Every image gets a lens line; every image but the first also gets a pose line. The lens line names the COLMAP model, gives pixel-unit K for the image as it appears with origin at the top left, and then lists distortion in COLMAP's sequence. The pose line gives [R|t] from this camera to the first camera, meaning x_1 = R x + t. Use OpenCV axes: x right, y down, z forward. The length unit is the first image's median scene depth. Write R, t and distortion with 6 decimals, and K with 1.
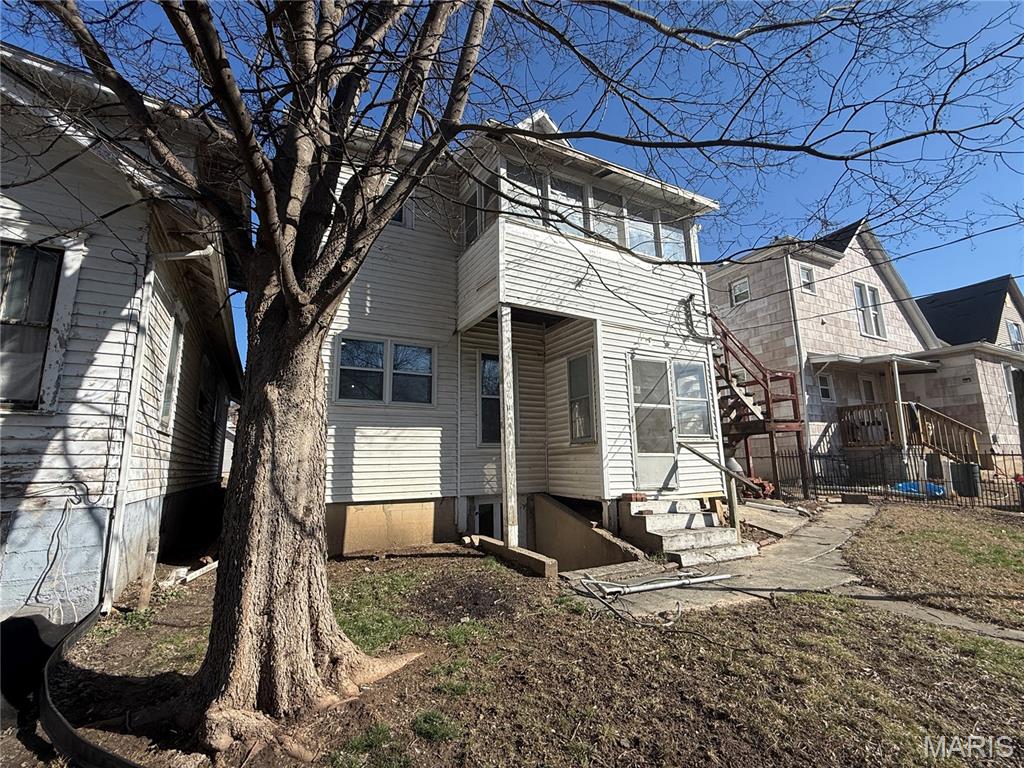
lens RADIAL K [[461.9, 0, 507.8], [0, 461.9, 382.6], [0, 0, 1]] dist [-0.005421, 0.002969]
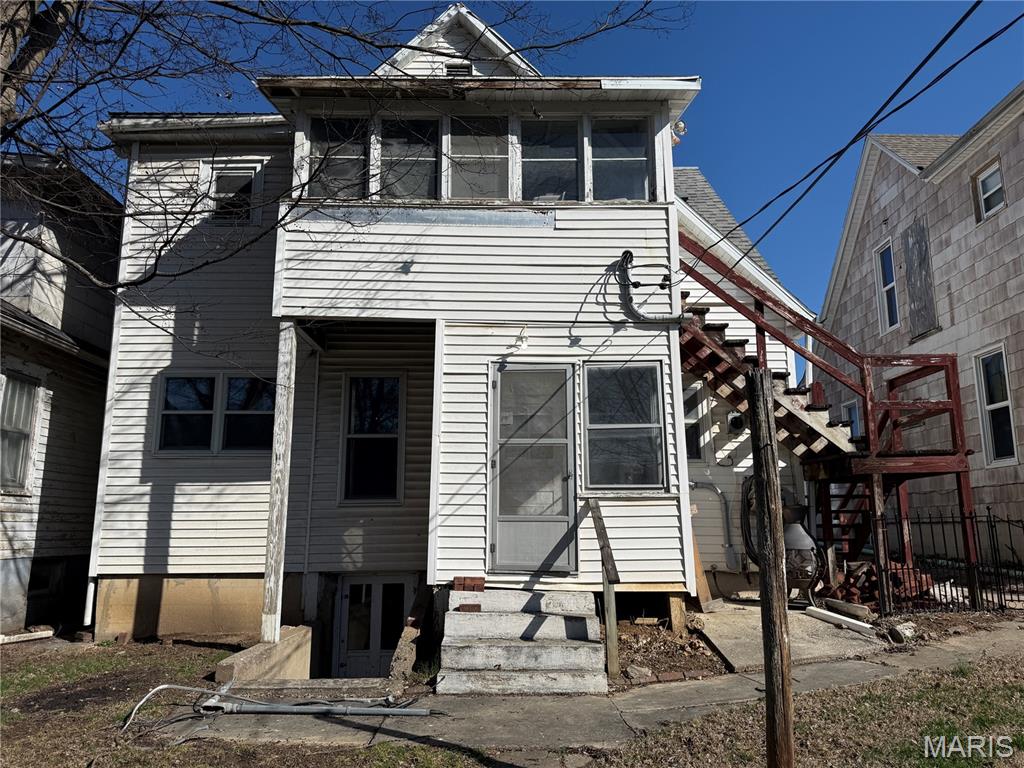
lens RADIAL K [[723.7, 0, 513.7], [0, 723.7, 387.8], [0, 0, 1]] dist [0.040851, -0.050702]
pose [[0.891574, -0.072424, -0.447046, 0.772247], [0.070543, 0.997290, -0.020878, -0.004997], [0.447347, -0.012922, 0.894267, 0.096965]]
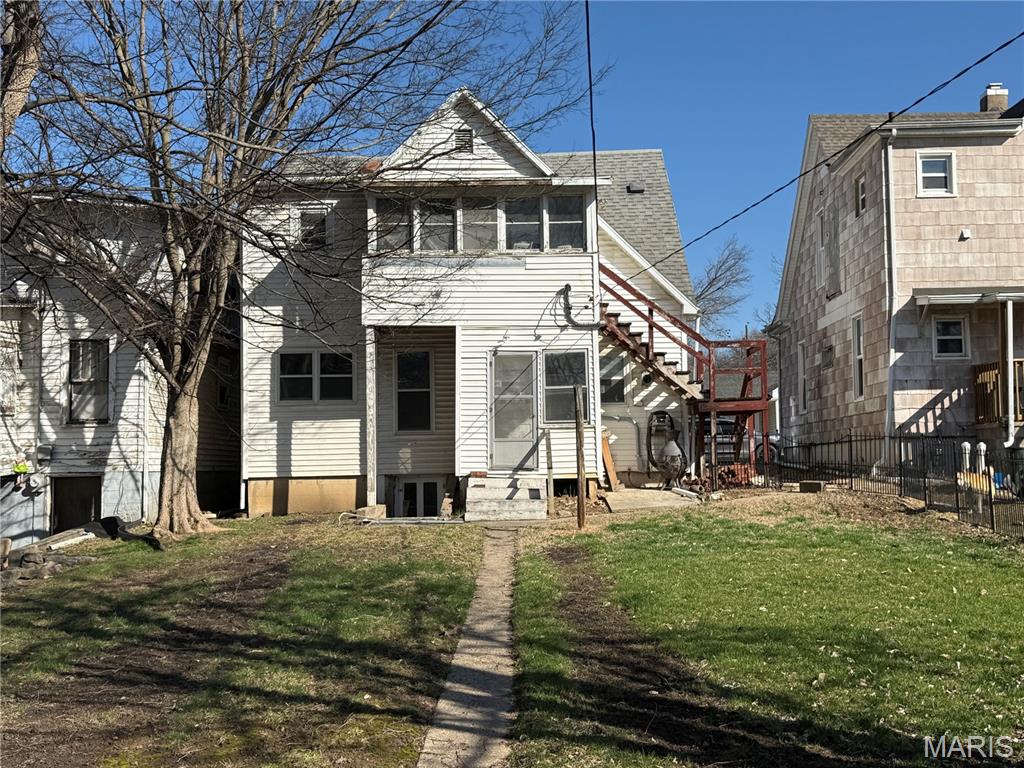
lens RADIAL K [[1123.2, 0, 514.1], [0, 1123.2, 383.2], [0, 0, 1]] dist [0.077498, 0.000000]
pose [[0.884052, -0.032408, -0.466263, 1.655177], [0.084199, 0.992315, 0.090672, -0.239340], [0.459742, -0.119417, 0.879987, -1.458742]]
